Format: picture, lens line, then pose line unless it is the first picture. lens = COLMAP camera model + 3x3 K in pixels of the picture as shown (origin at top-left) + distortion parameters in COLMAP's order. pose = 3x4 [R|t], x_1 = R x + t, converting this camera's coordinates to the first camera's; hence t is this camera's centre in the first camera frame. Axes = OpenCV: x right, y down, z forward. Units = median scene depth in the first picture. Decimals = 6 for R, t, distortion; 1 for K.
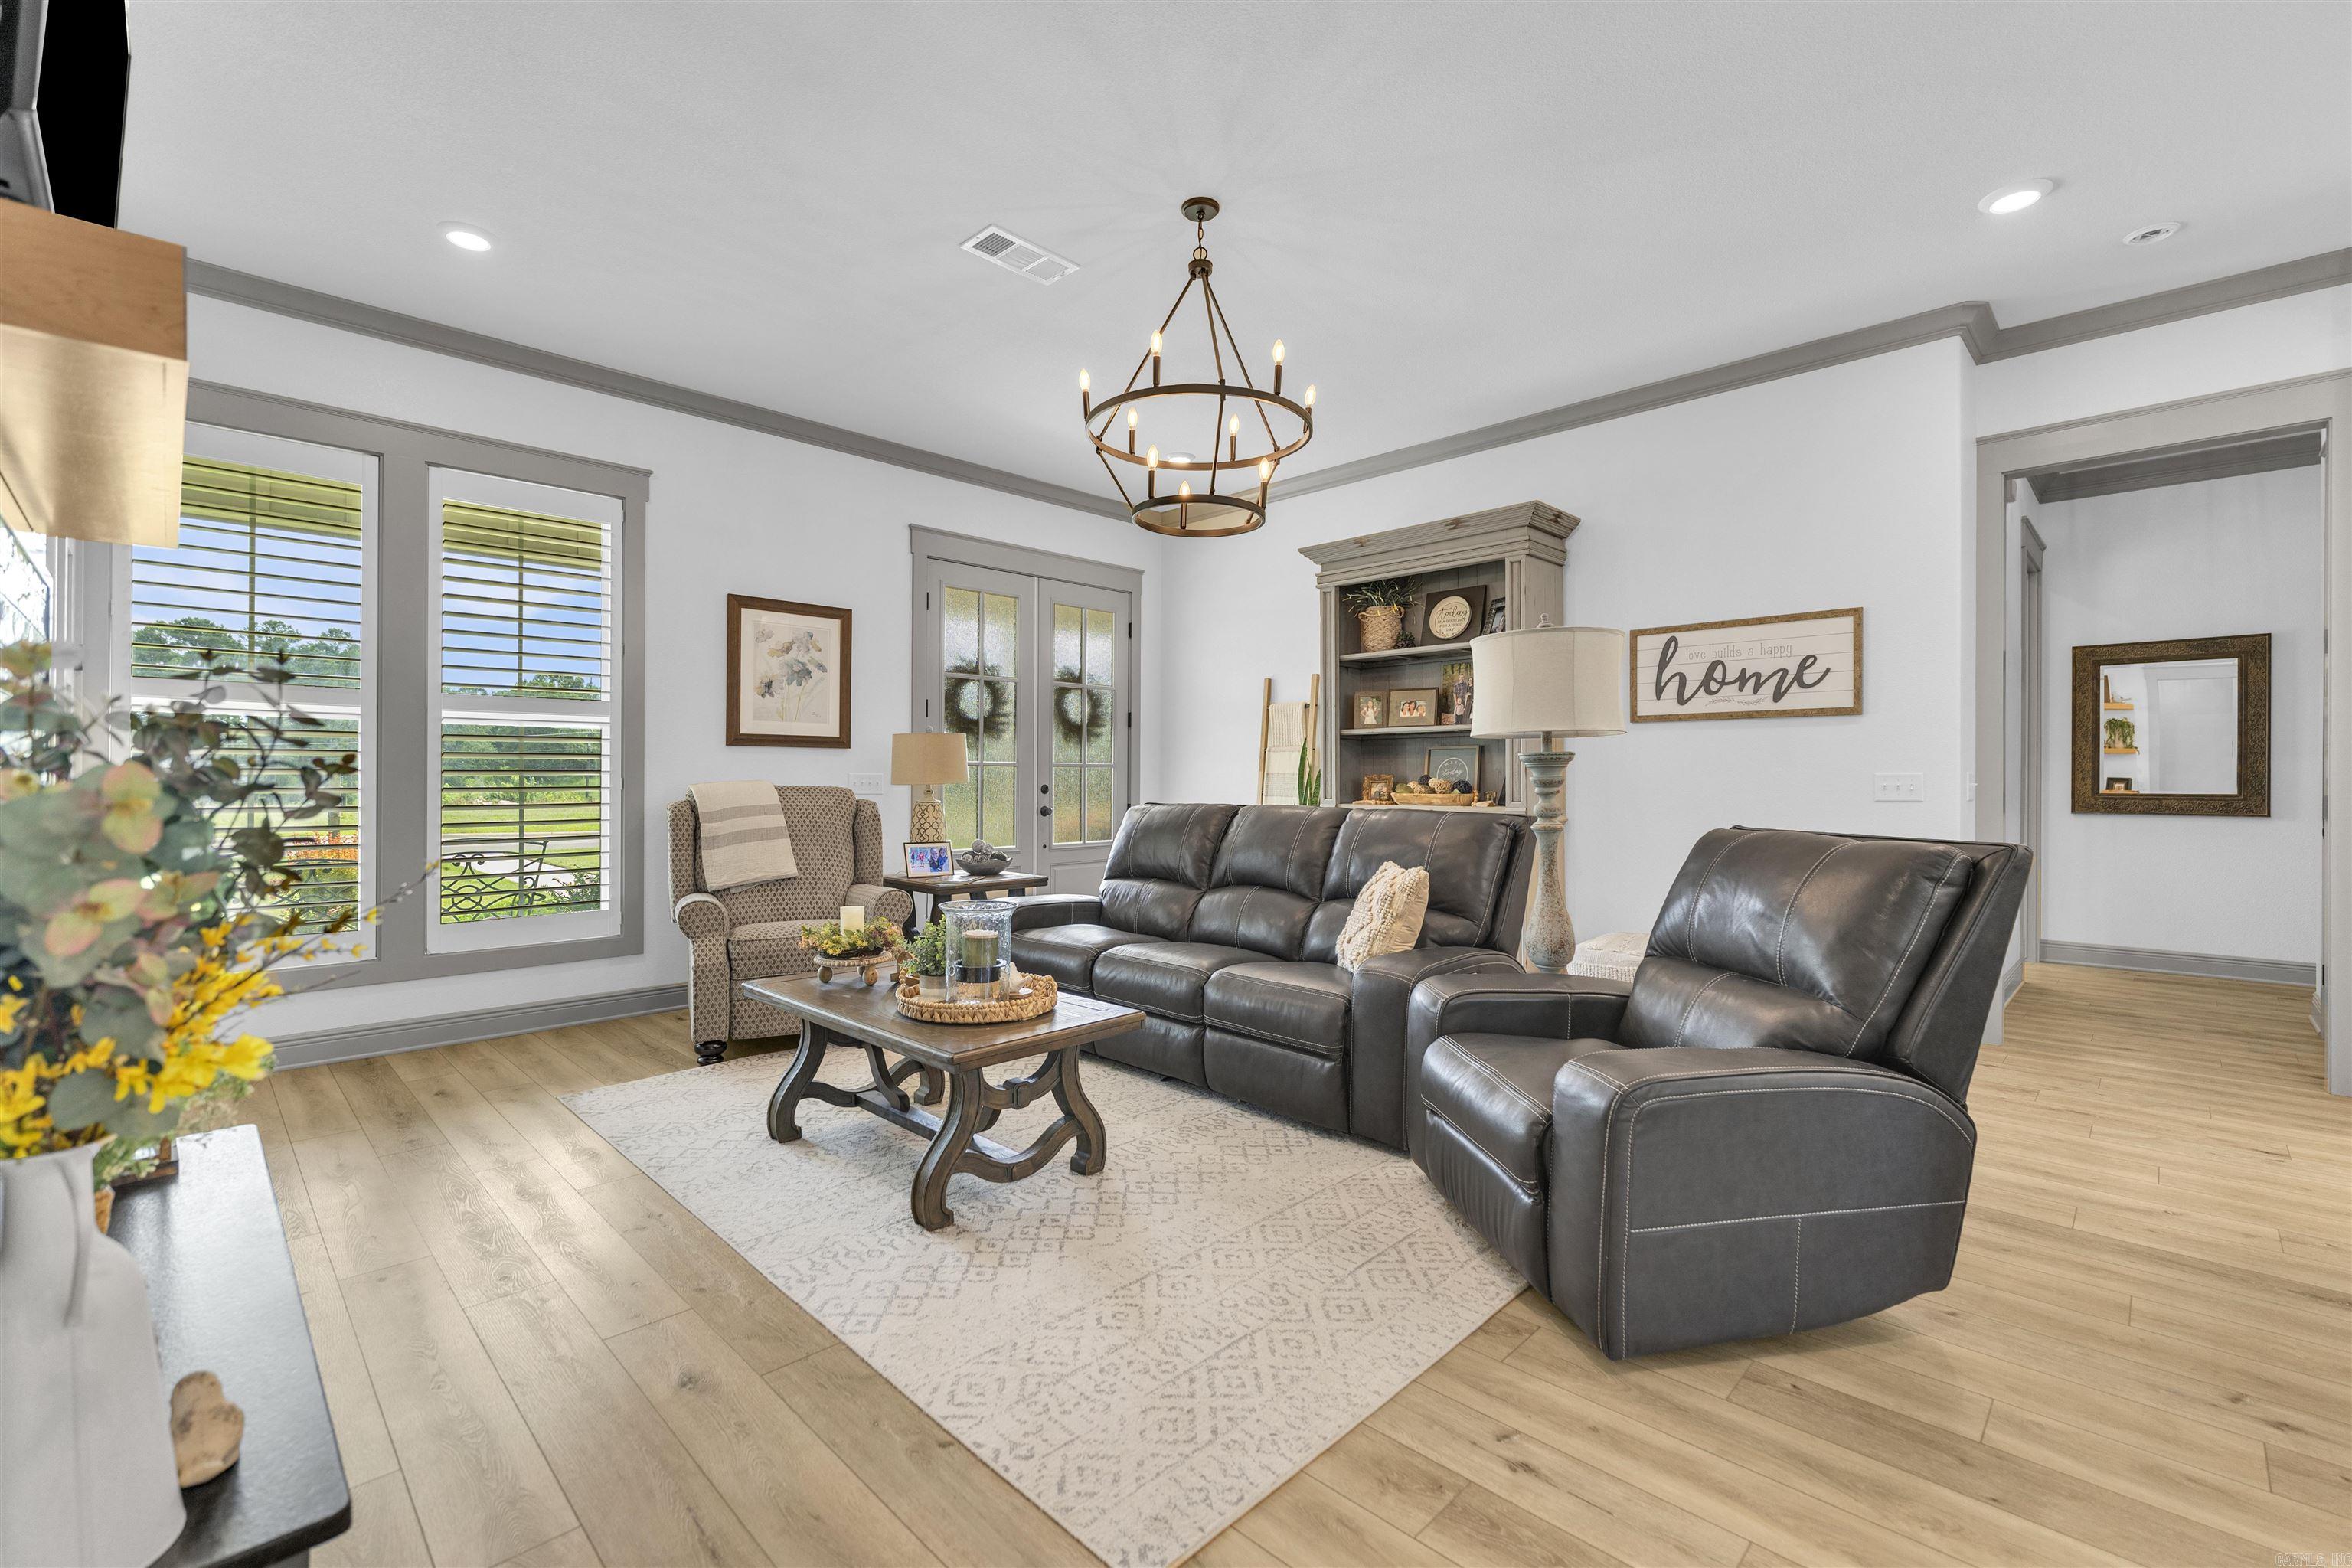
lens RADIAL K [[1003.4, 0, 1176.0], [0, 1003.4, 784.0], [0, 0, 1]] dist [0.000273, -0.000071]
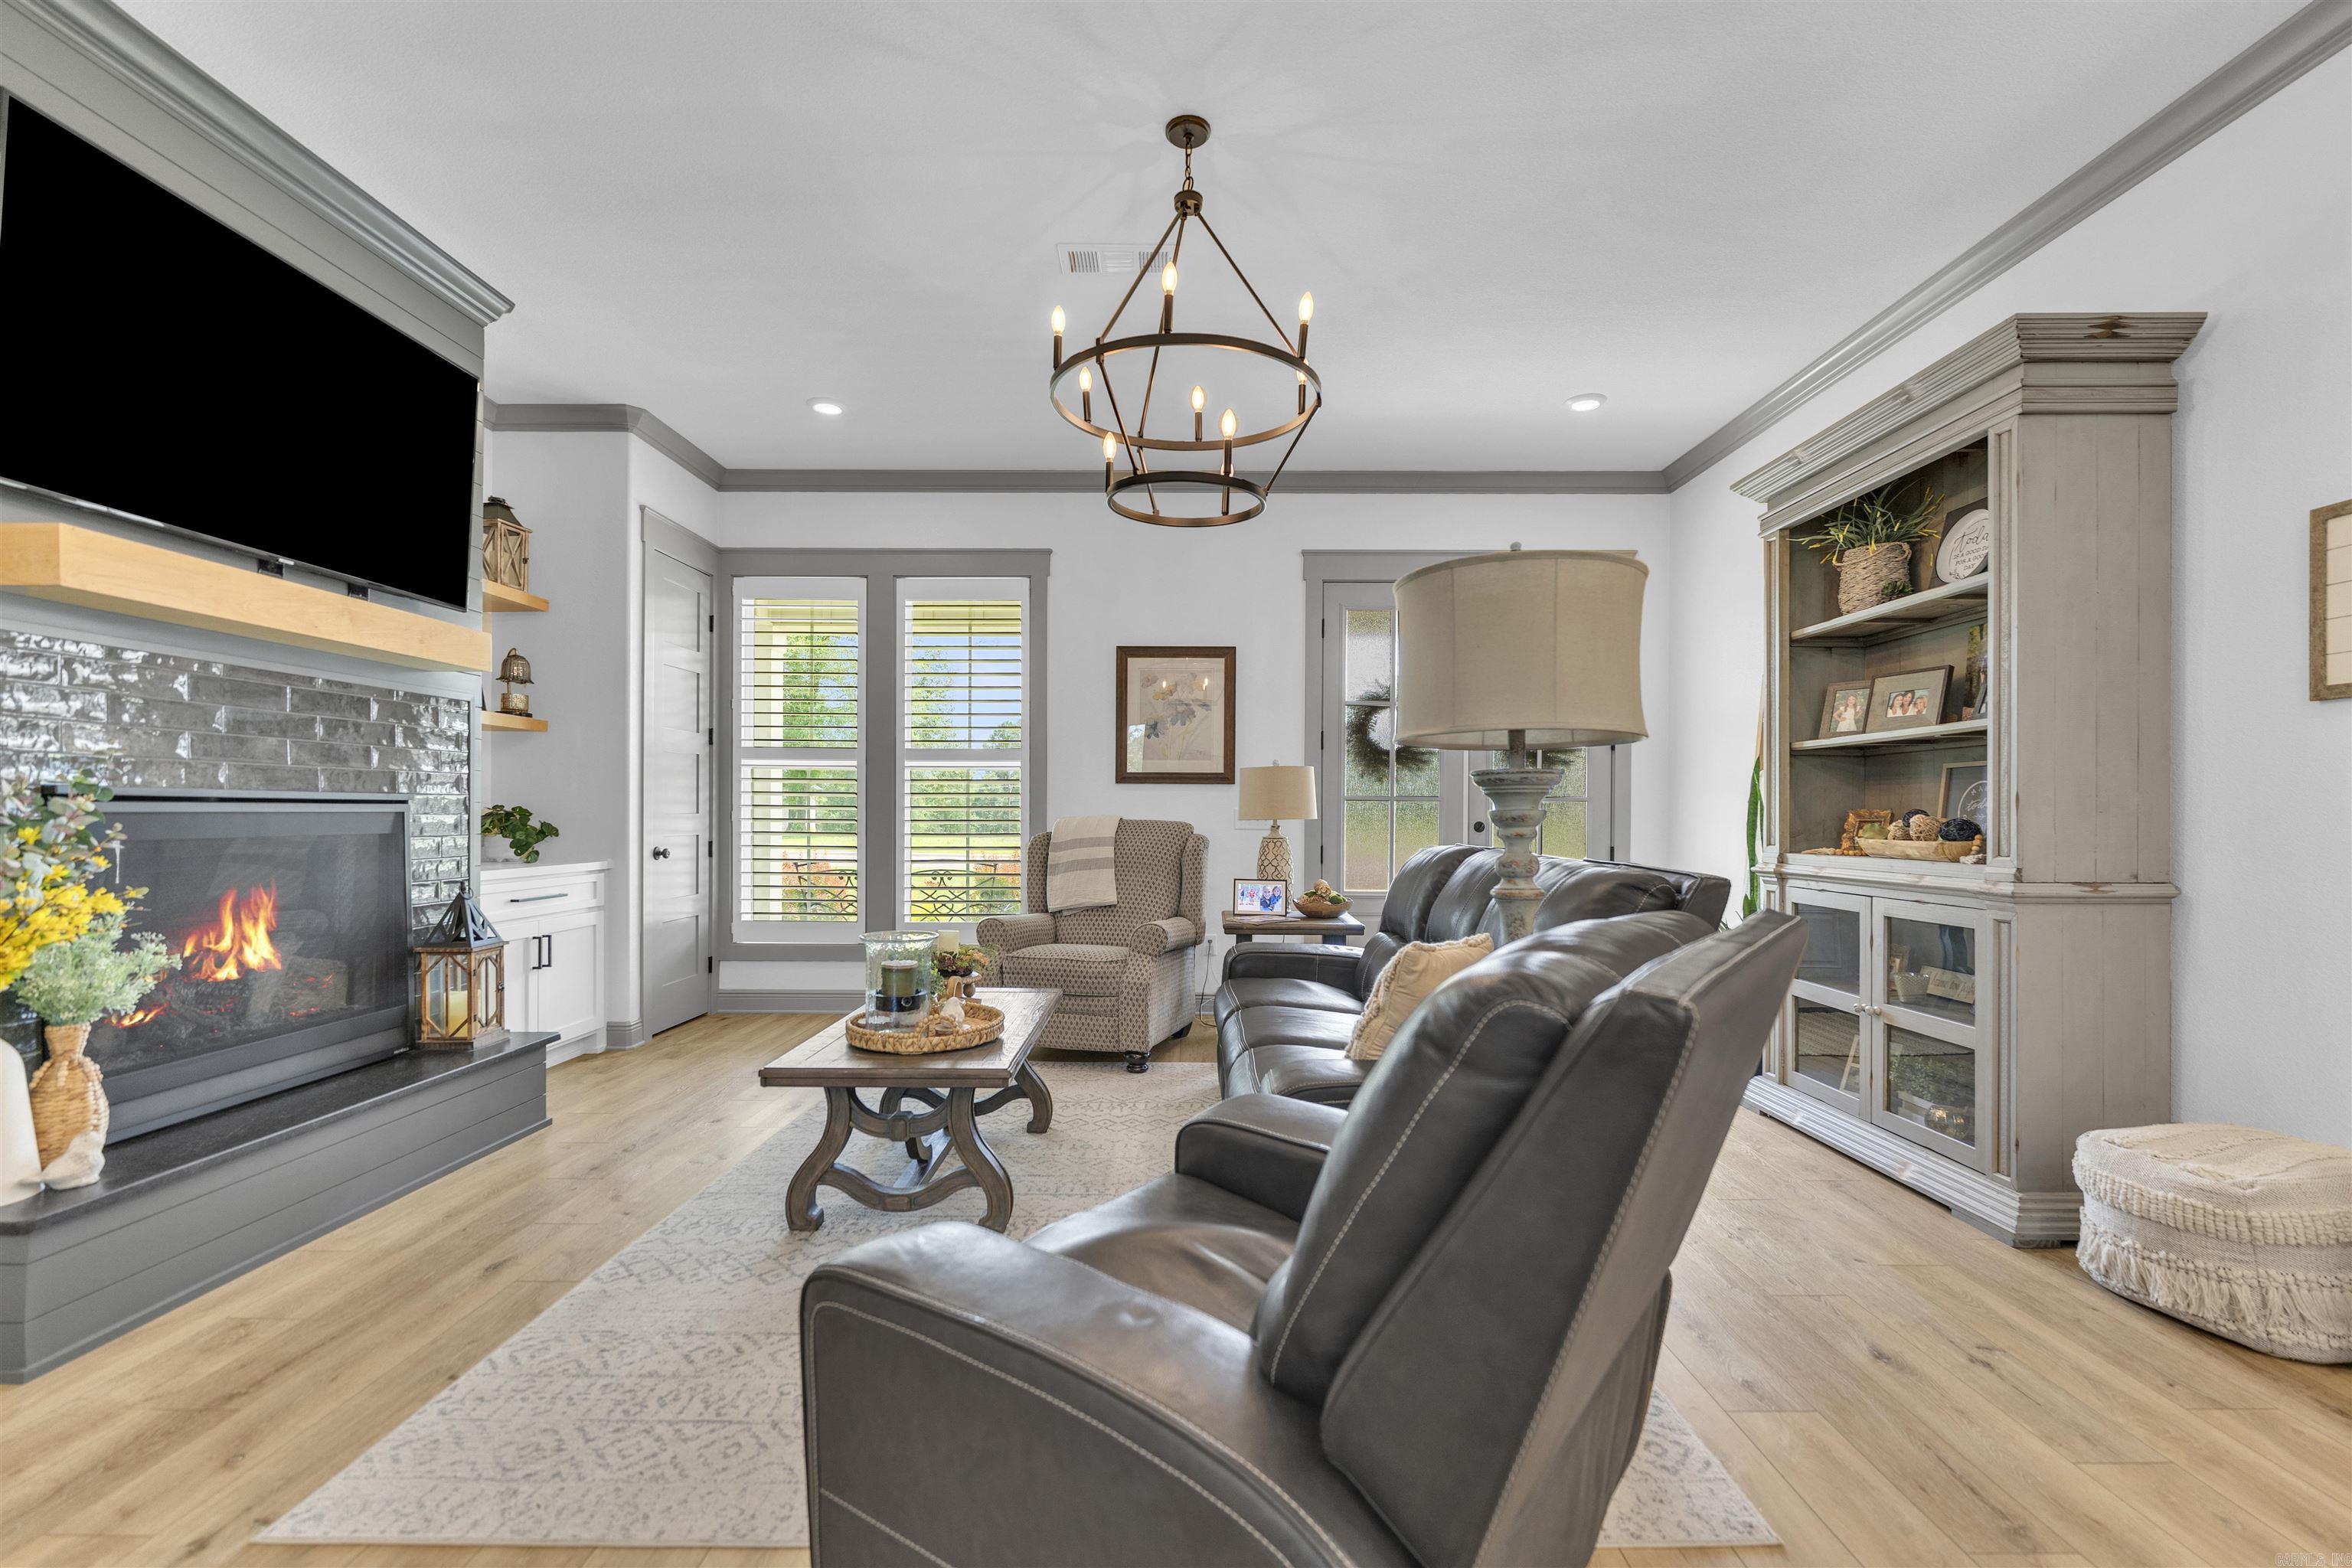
lens RADIAL K [[1027.5, 0, 1182.1], [0, 1027.5, 820.7], [0, 0, 1]] dist [0.016447, -0.011381]
pose [[0.701590, 0.007252, -0.712544, 0.432229], [-0.007739, 0.999967, 0.002557, -0.000638], [0.712539, 0.003720, 0.701622, 0.267561]]
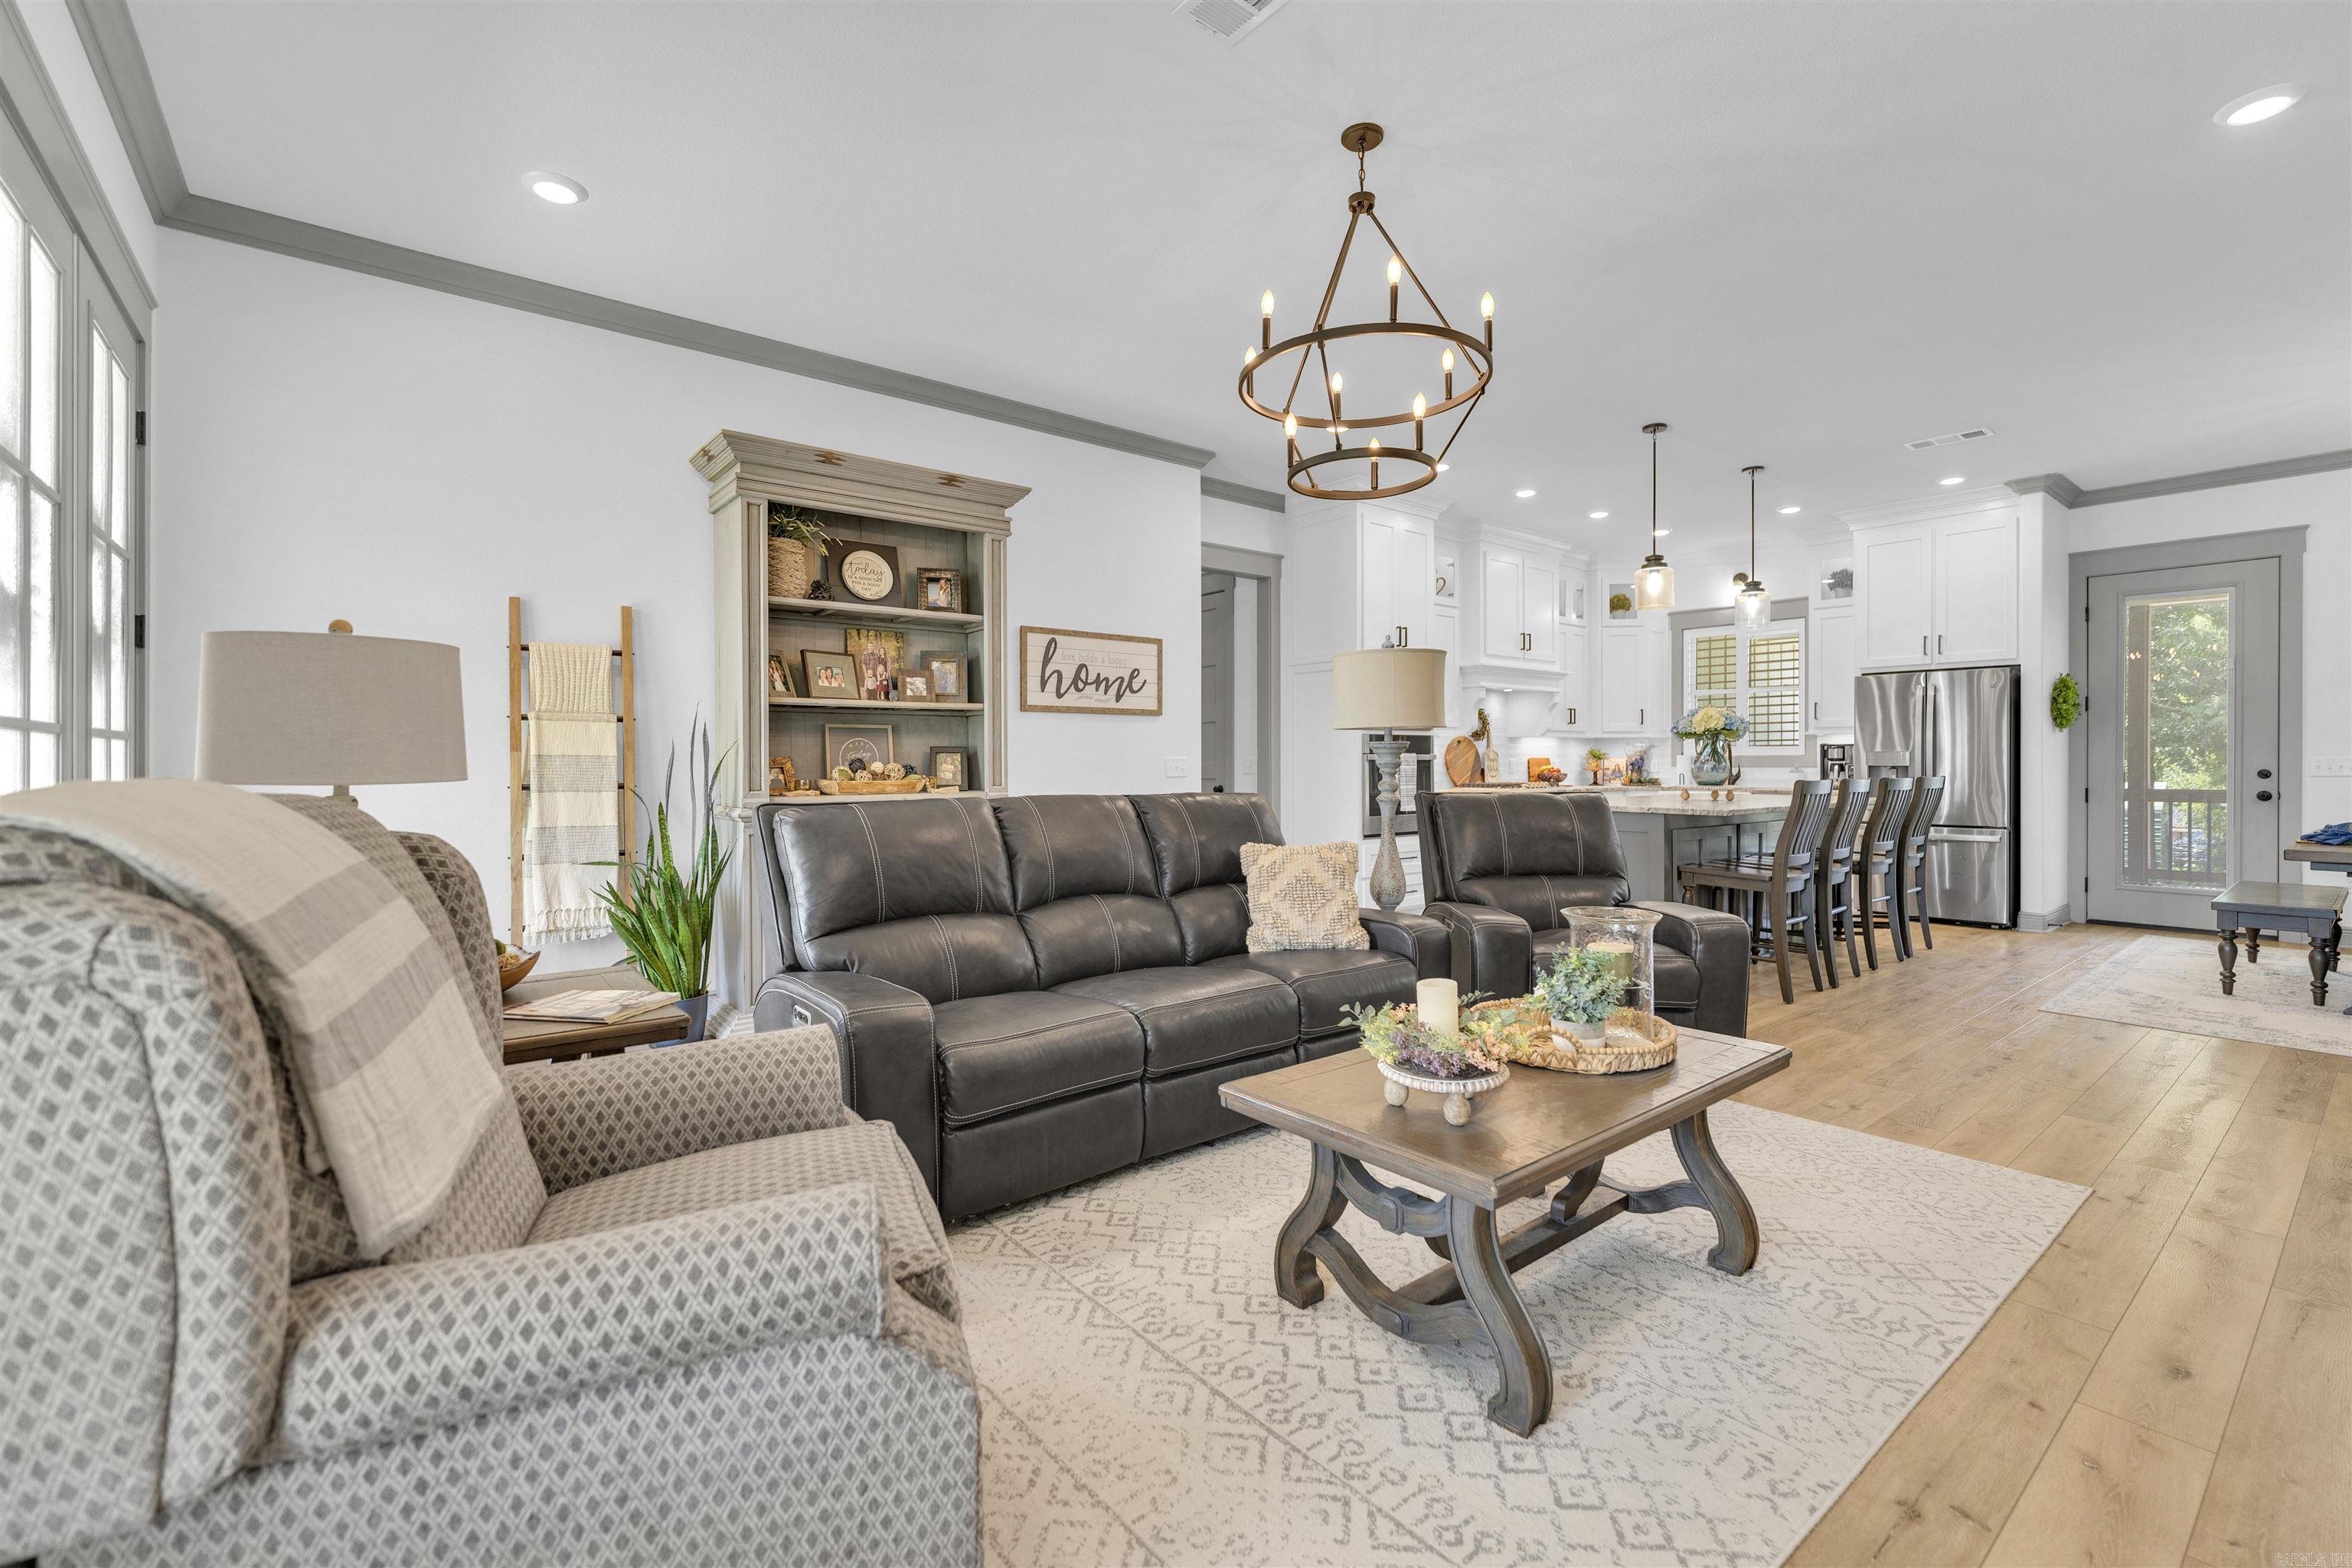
lens RADIAL K [[999.7, 0, 1165.0], [0, 999.7, 766.7], [0, 0, 1]] dist [-0.002071, -0.000221]
pose [[0.122857, -0.006053, 0.992406, -0.613469], [0.007346, 0.999960, 0.005189, -0.004891], [-0.992397, 0.006653, 0.122896, 0.725127]]
